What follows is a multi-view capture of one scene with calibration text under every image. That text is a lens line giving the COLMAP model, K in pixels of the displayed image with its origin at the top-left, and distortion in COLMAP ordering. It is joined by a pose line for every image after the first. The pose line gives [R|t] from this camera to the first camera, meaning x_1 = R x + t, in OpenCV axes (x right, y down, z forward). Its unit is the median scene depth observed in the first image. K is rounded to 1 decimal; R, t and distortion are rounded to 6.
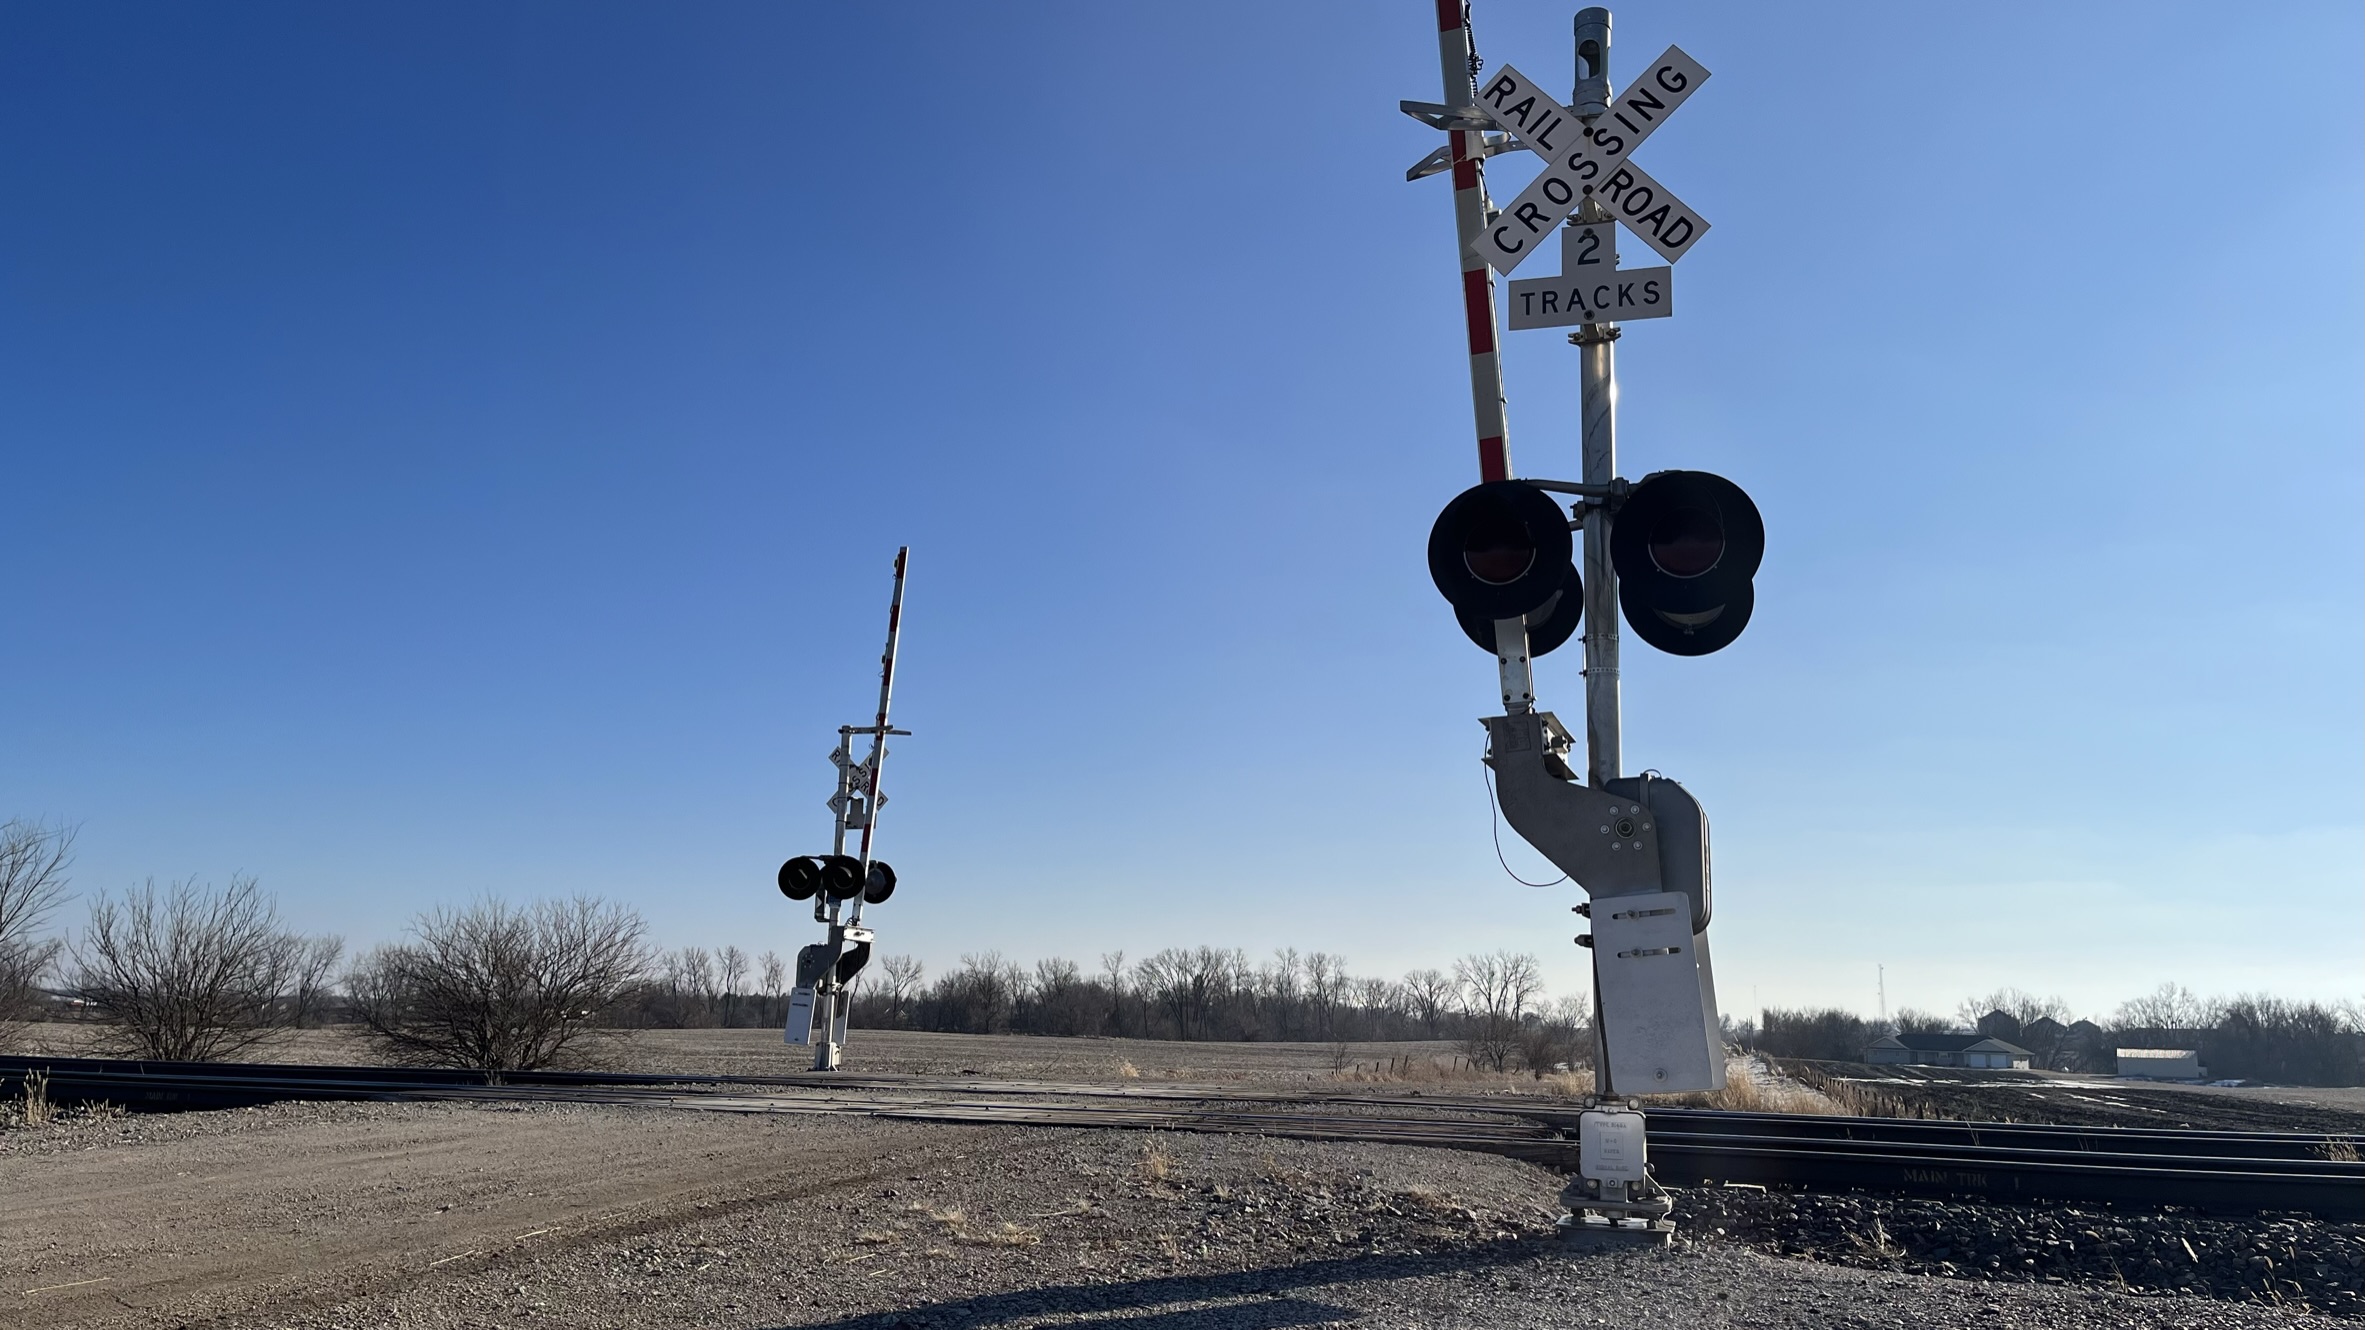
lens RADIAL K [[1820.1, 0, 1174.7], [0, 1820.1, 665.1], [0, 0, 1]] dist [0.069947, -0.069091]
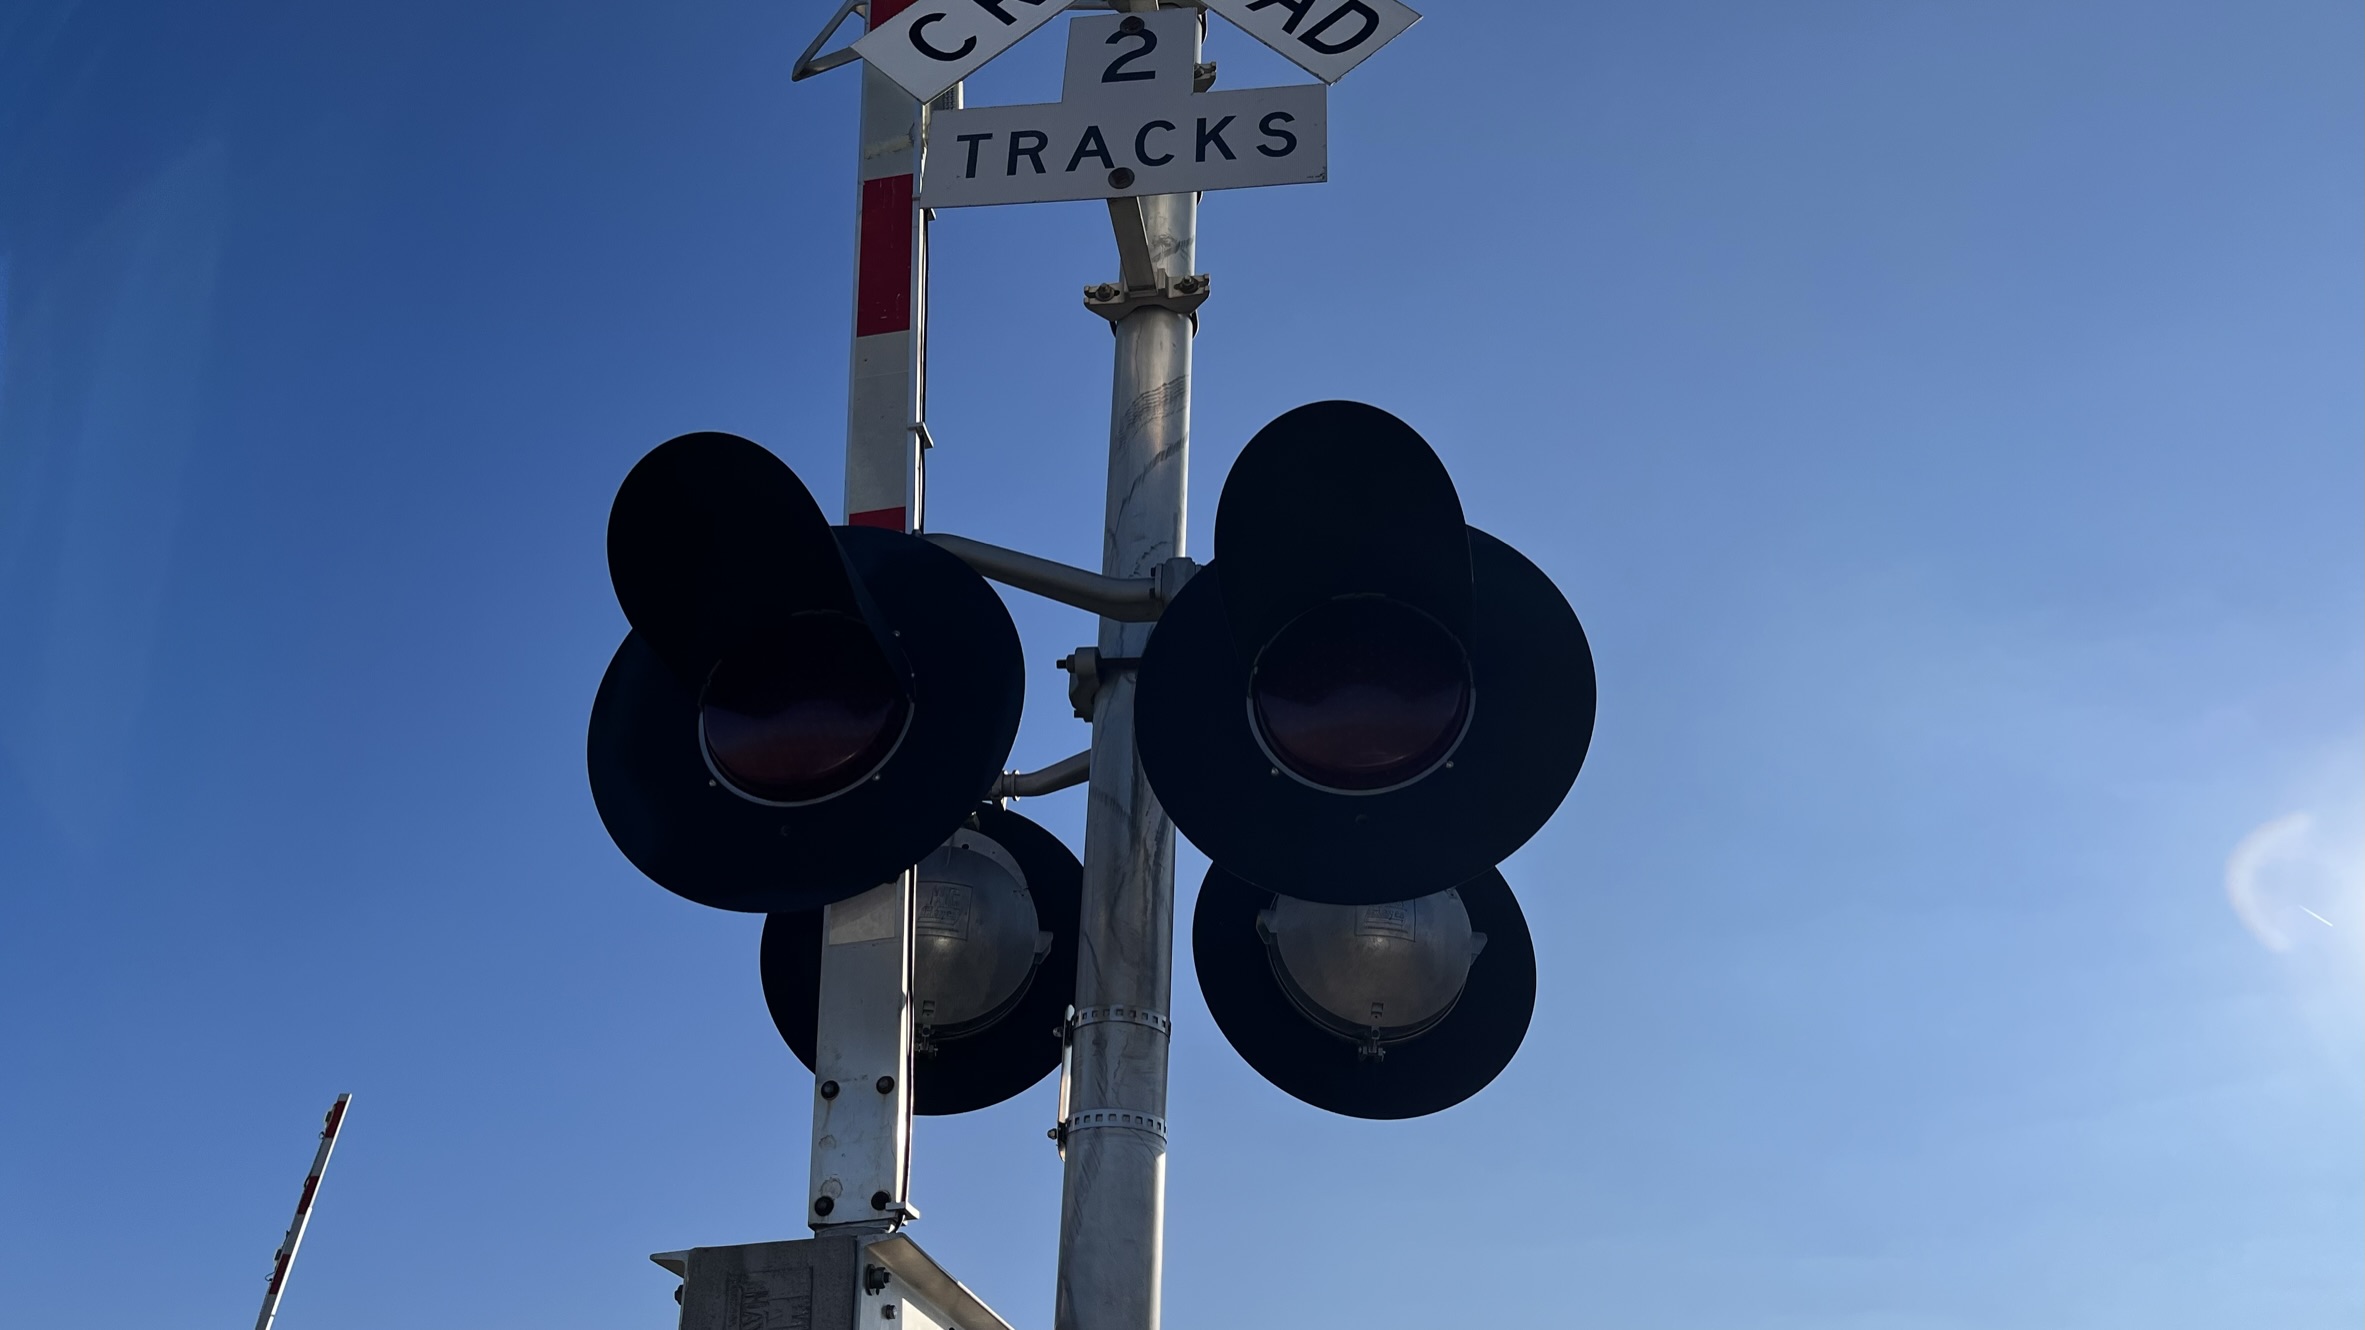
lens RADIAL K [[1820.1, 0, 1190.5], [0, 1820.1, 670.2], [0, 0, 1]] dist [0.069947, -0.069091]
pose [[0.984209, 0.088363, 0.153377, 0.189611], [-0.032650, 0.942246, -0.333327, 0.034710], [-0.173973, 0.323056, 0.930252, 0.667892]]
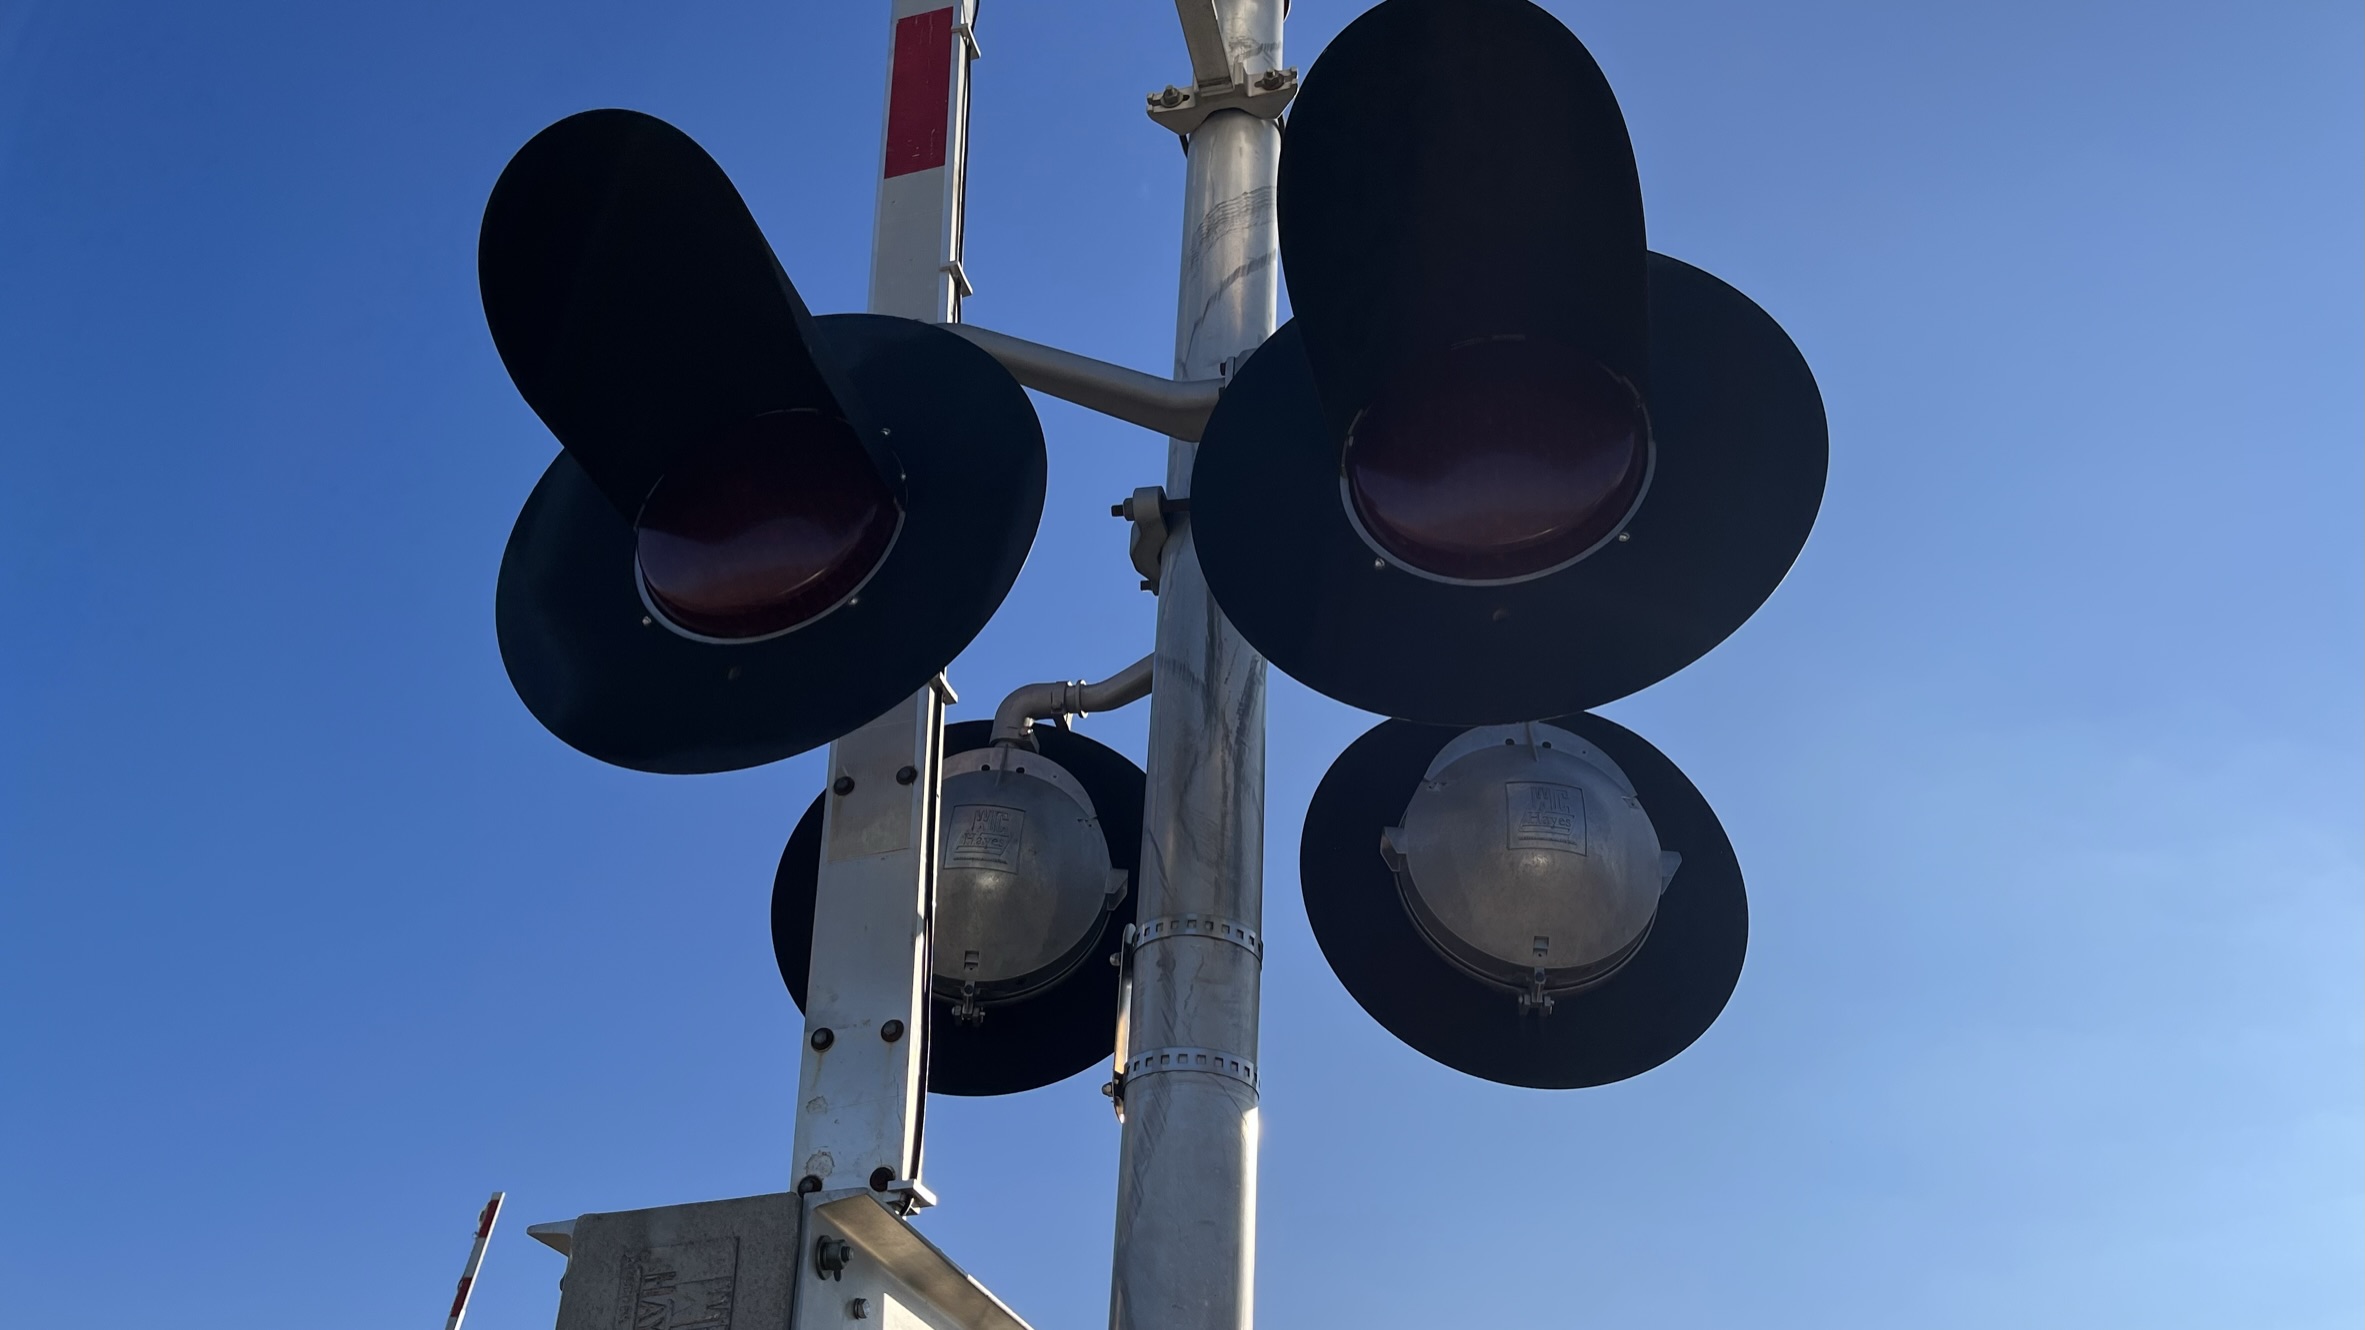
lens RADIAL K [[1820.1, 0, 1186.5], [0, 1820.1, 643.8], [0, 0, 1]] dist [0.069947, -0.069091]
pose [[0.996126, 0.062224, 0.062135, 0.214363], [-0.032829, 0.918664, -0.393673, 0.046078], [-0.081577, 0.390108, 0.917148, 0.753667]]
